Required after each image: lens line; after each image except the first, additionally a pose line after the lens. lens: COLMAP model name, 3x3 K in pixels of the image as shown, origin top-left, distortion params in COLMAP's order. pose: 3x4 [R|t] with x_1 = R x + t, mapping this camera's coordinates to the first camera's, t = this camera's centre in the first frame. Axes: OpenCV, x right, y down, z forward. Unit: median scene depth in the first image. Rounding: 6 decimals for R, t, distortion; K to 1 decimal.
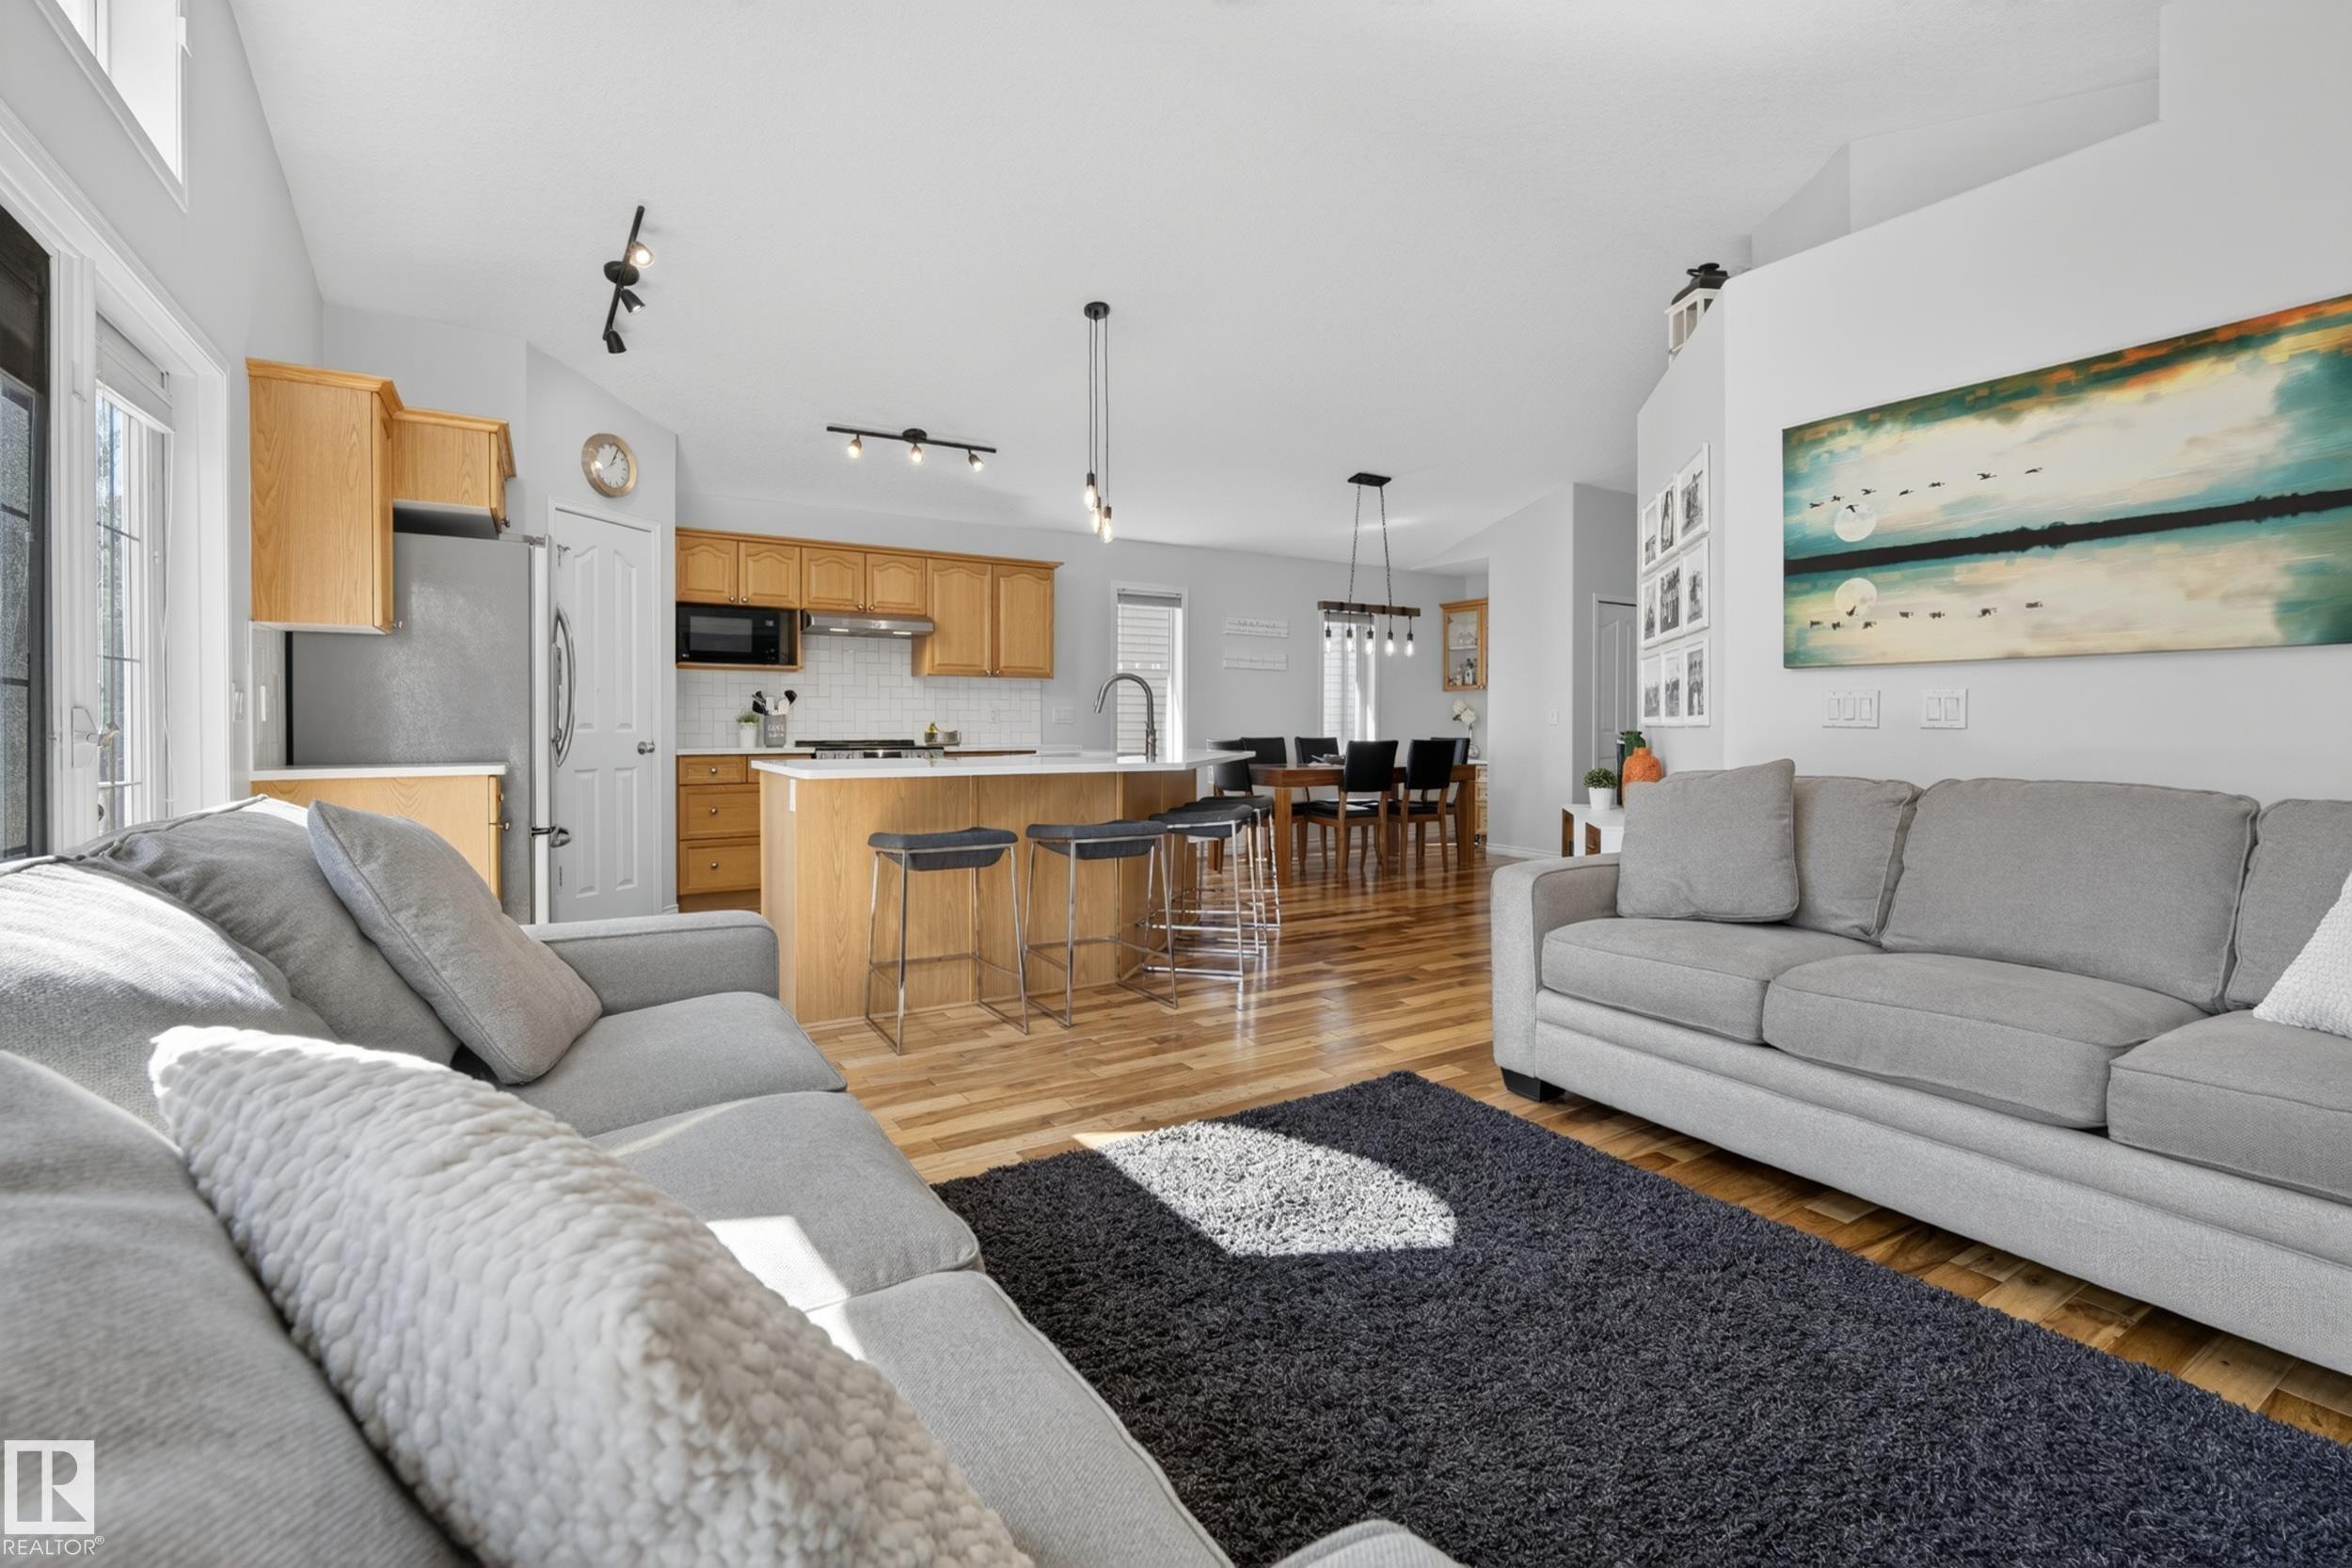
lens RADIAL K [[1028.2, 0, 1185.7], [0, 1028.2, 742.9], [0, 0, 1]] dist [-0.003537, -0.000224]
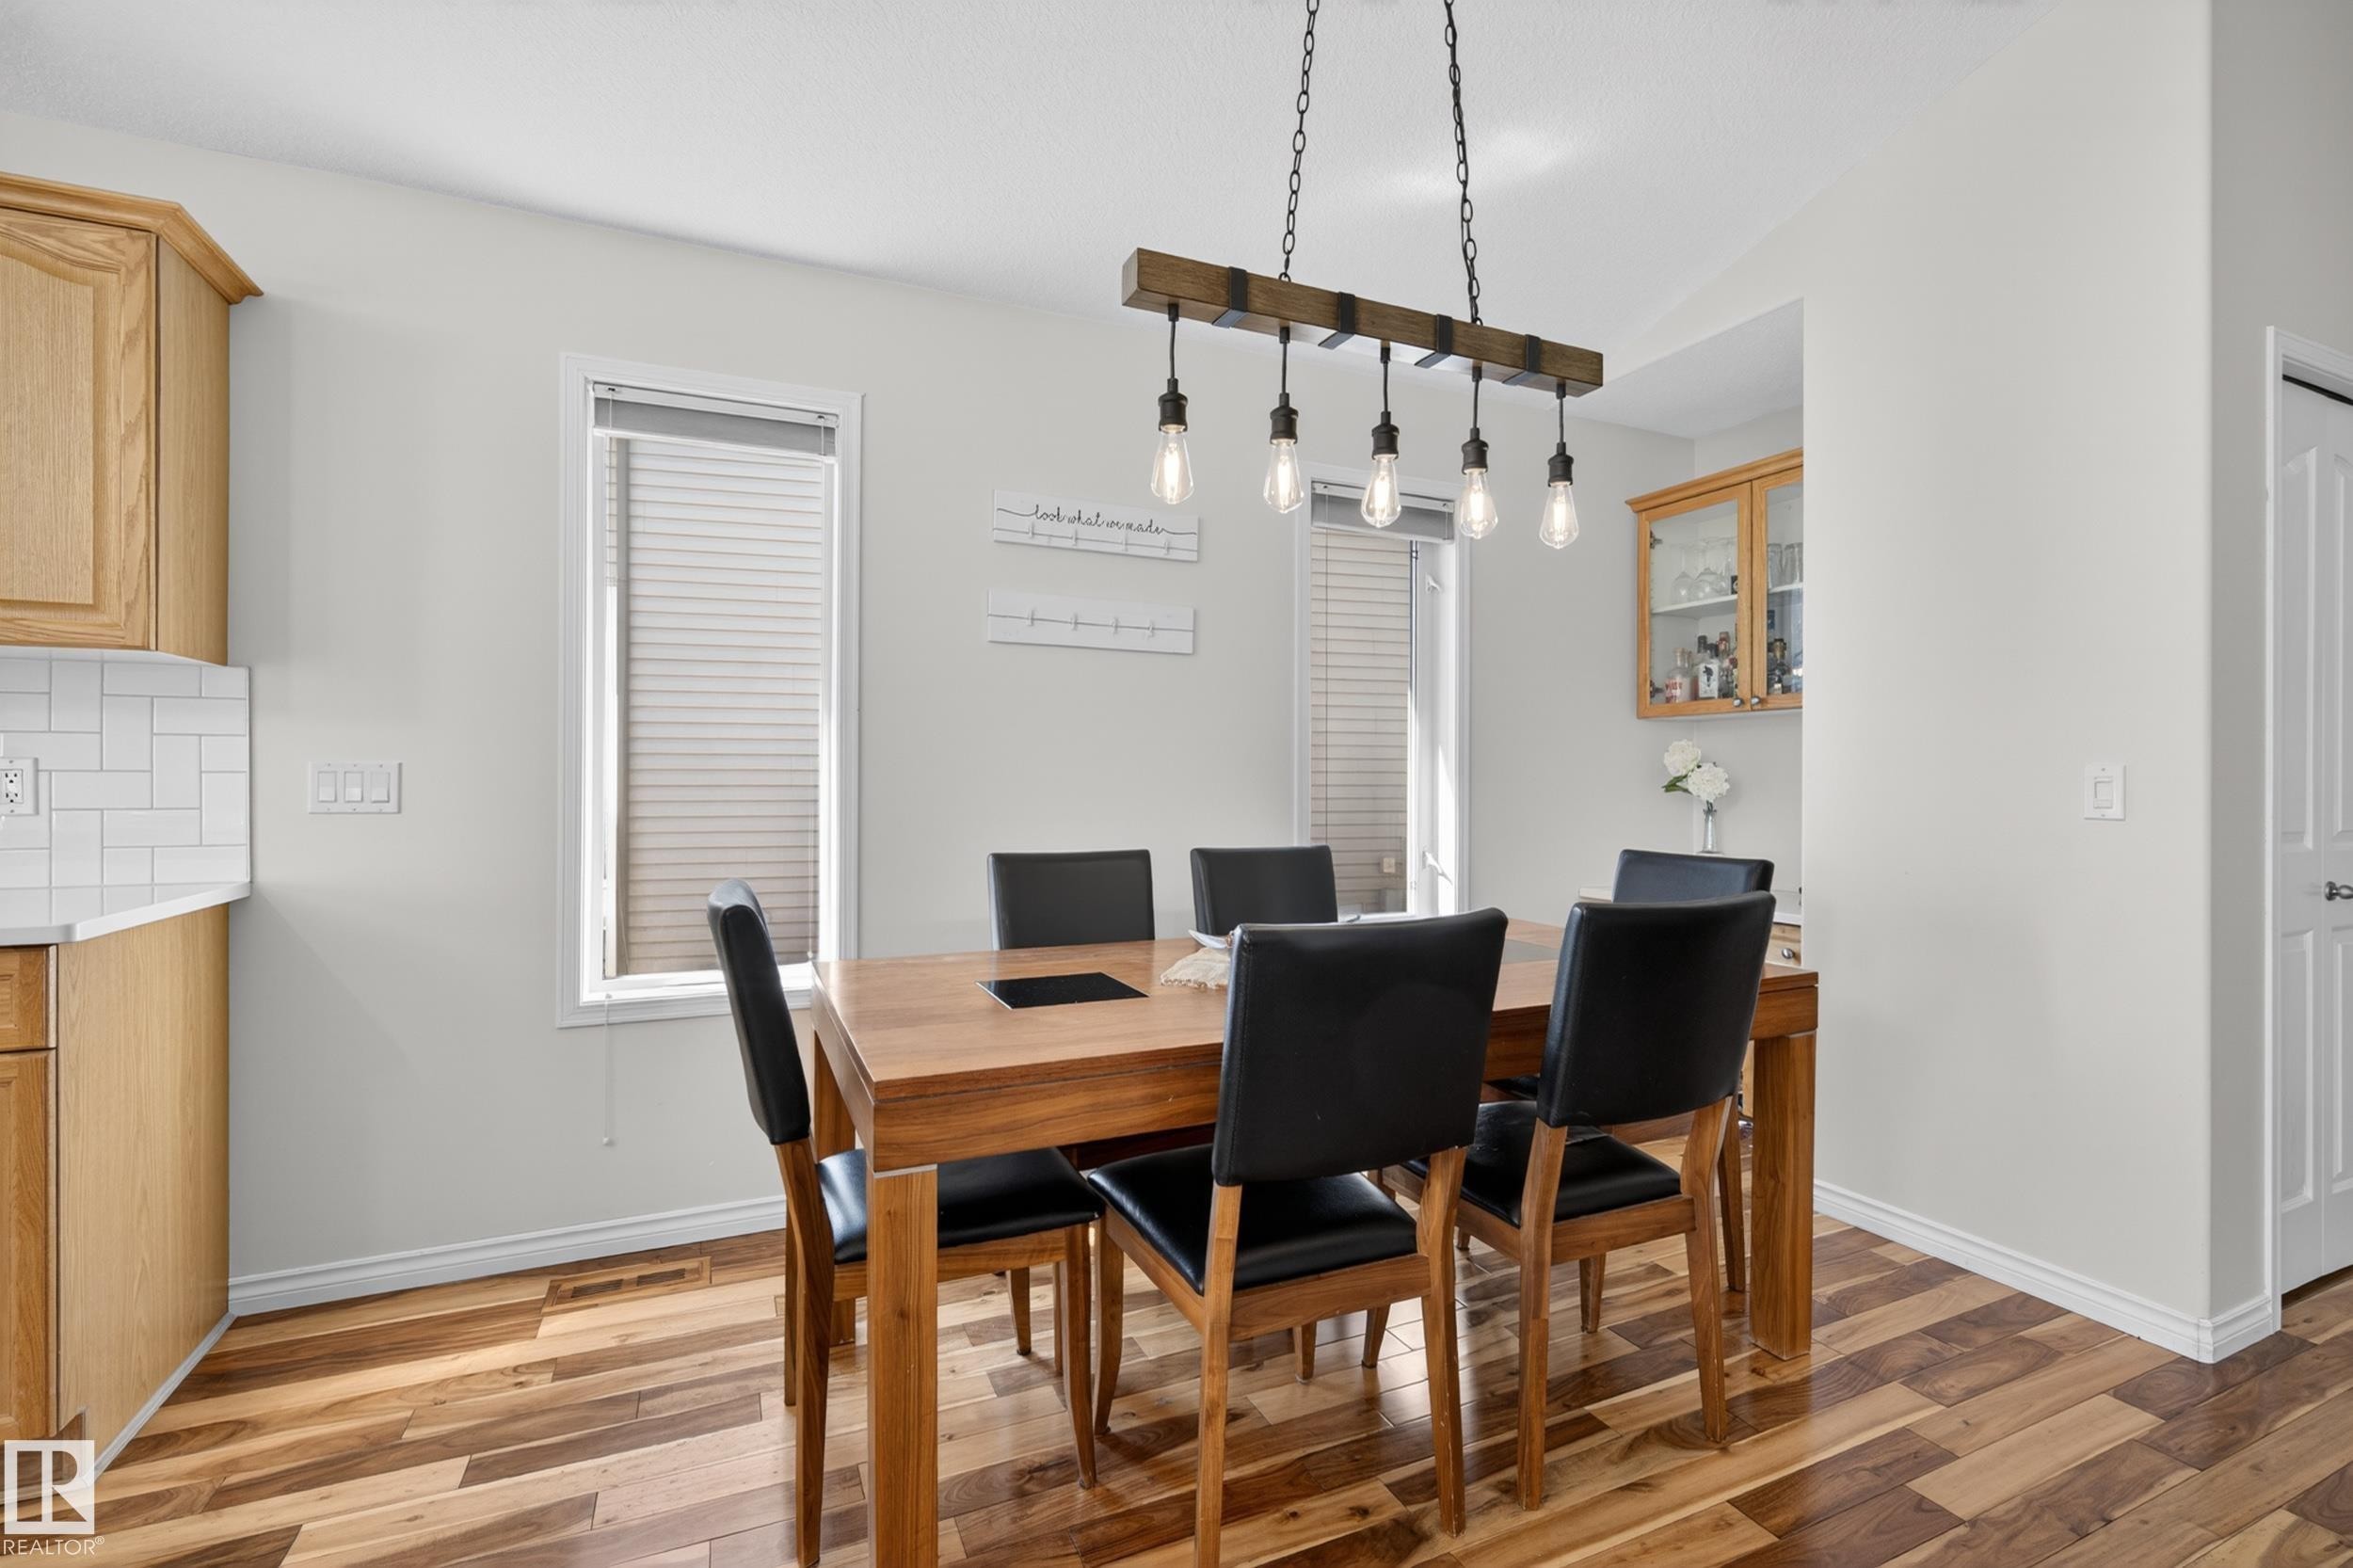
lens RADIAL K [[1021.6, 0, 1176.5], [0, 1021.6, 784.0], [0, 0, 1]] dist [-0.033165, 0.019017]
pose [[0.991465, -0.001939, -0.130359, 0.171791], [-0.000340, 0.999848, -0.017451, -0.024625], [0.130373, 0.017347, 0.991313, 0.811819]]
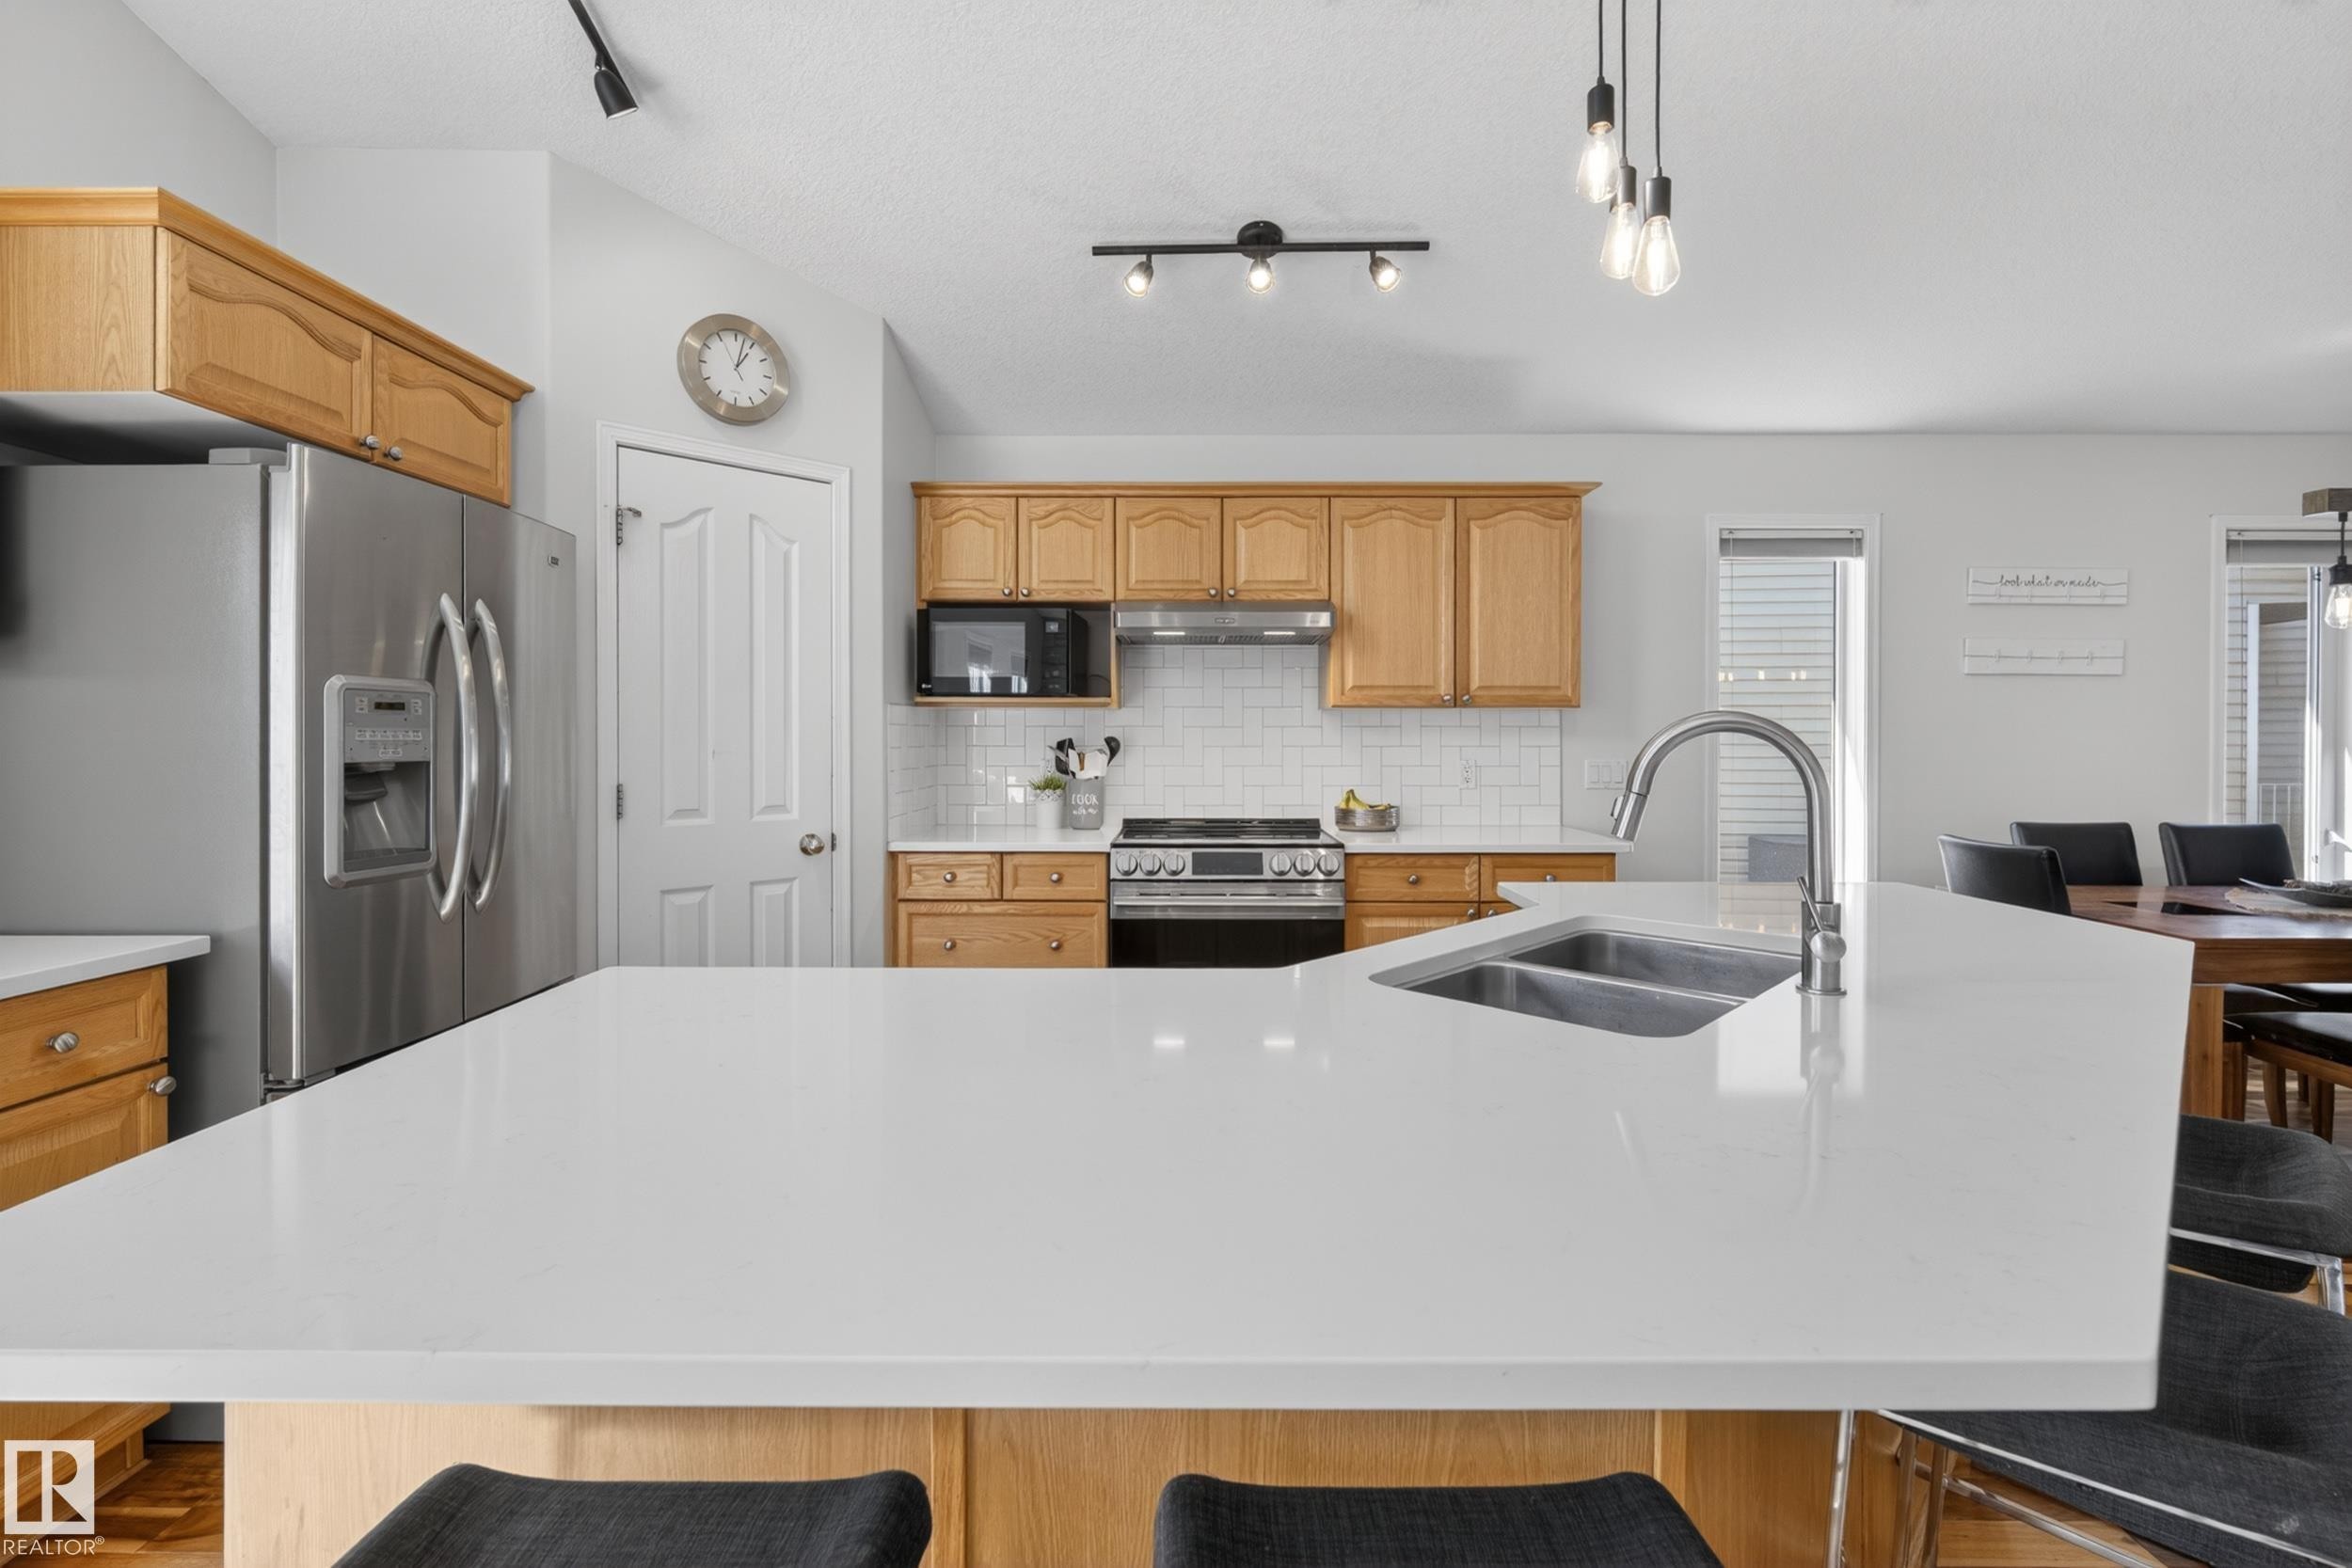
lens RADIAL K [[1028.2, 0, 1185.7], [0, 1028.2, 742.9], [0, 0, 1]] dist [-0.003537, -0.000224]
pose [[0.849378, 0.000698, -0.527784, -0.023792], [-0.008596, 0.999885, -0.012511, -0.037763], [0.527715, 0.015164, 0.849286, 0.471041]]
